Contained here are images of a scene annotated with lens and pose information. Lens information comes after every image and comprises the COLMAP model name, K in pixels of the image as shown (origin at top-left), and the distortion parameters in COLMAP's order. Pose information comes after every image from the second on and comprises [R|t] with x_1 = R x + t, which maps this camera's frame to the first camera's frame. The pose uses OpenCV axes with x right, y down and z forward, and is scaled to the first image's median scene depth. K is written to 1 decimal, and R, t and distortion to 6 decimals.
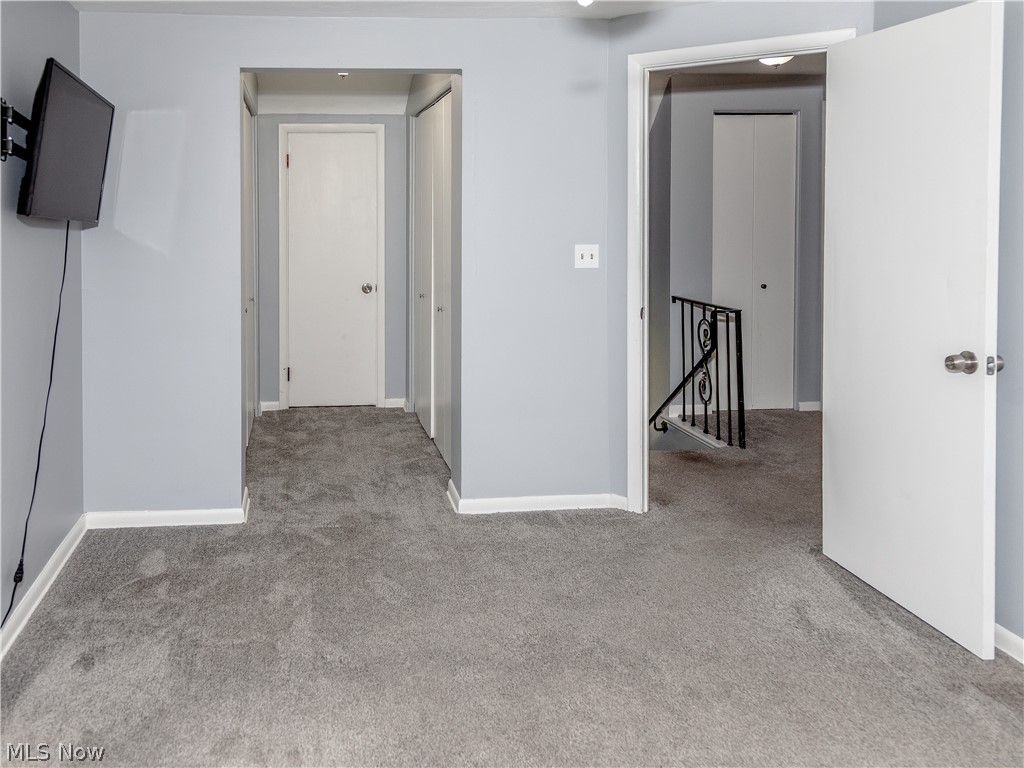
lens RADIAL K [[774.8, 0, 509.5], [0, 774.8, 383.1], [0, 0, 1]] dist [0.024026, -0.010510]
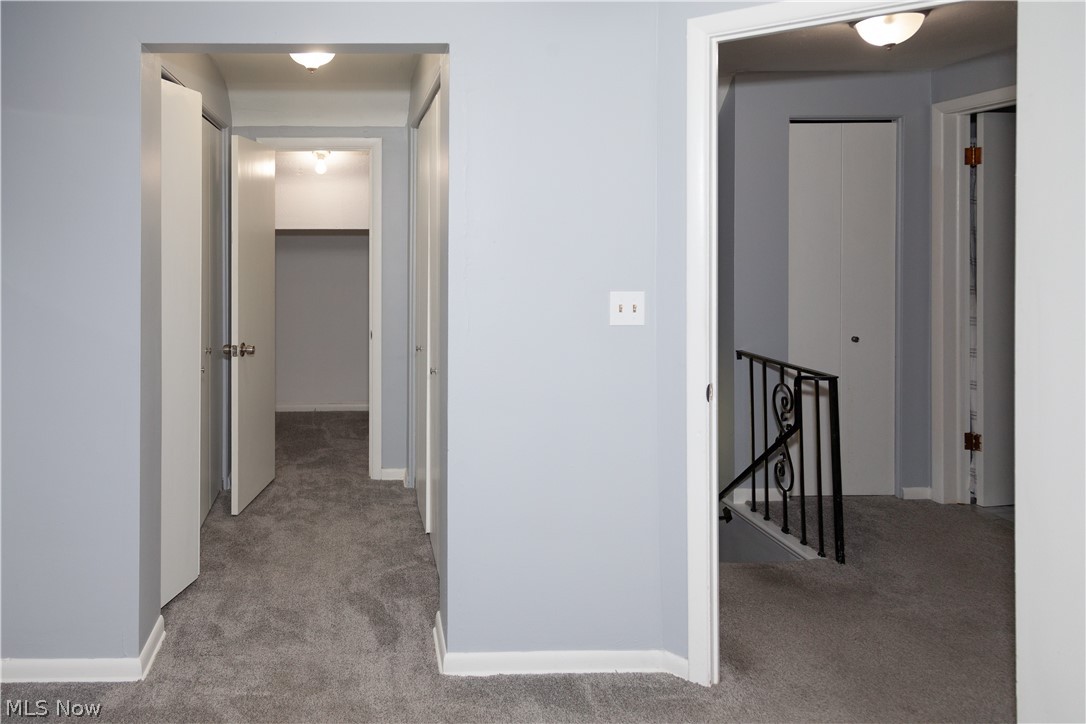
lens RADIAL K [[757.4, 0, 541.7], [0, 757.4, 358.9], [0, 0, 1]] dist [0.046350, 0.000922]
pose [[0.999863, 0.005170, -0.015749, 0.027506], [-0.006176, 0.997899, -0.064490, -0.060252], [0.015383, 0.064579, 0.997794, 0.260986]]
